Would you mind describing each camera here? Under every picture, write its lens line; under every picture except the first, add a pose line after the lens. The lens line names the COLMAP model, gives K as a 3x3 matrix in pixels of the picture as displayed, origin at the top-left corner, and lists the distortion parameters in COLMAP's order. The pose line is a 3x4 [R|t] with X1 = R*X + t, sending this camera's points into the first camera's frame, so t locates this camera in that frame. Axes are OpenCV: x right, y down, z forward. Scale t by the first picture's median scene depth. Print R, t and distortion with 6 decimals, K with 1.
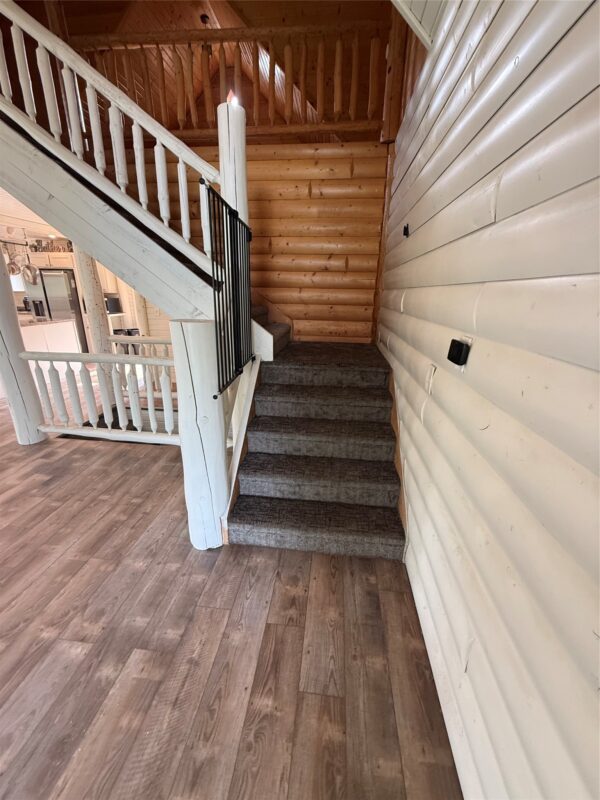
lens RADIAL K [[319.1, 0, 298.7], [0, 319.1, 398.3], [0, 0, 1]] dist [-0.000335, 0.000027]
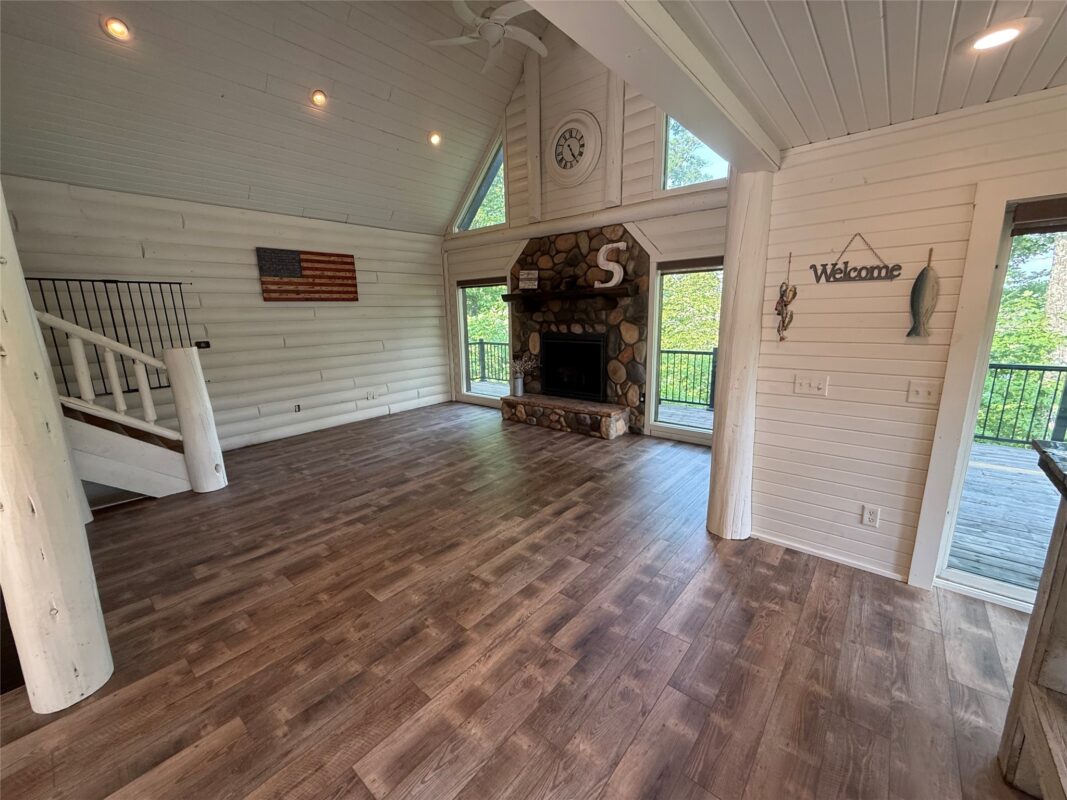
lens RADIAL K [[425.6, 0, 529.8], [0, 425.6, 402.4], [0, 0, 1]] dist [-0.000335, 0.000027]
pose [[-0.831315, -0.115191, 0.543733, -3.768993], [0.182302, 0.867655, 0.462537, -0.840792], [-0.525053, 0.483638, -0.700296, 2.092877]]
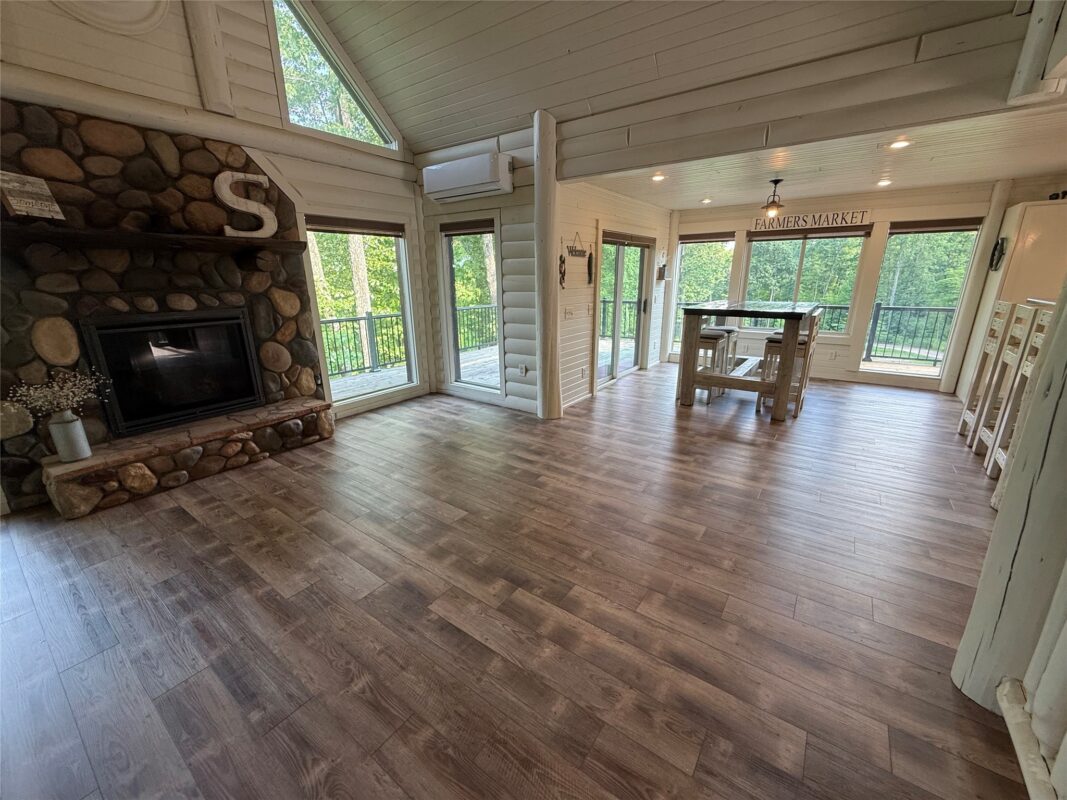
lens RADIAL K [[425.6, 0, 530.6], [0, 425.6, 399.9], [0, 0, 1]] dist [-0.000335, 0.000027]
pose [[-0.491651, 0.233454, -0.838915, -0.545414], [-0.272161, 0.873934, 0.402700, -0.500529], [0.827169, 0.426308, -0.366133, 1.391542]]
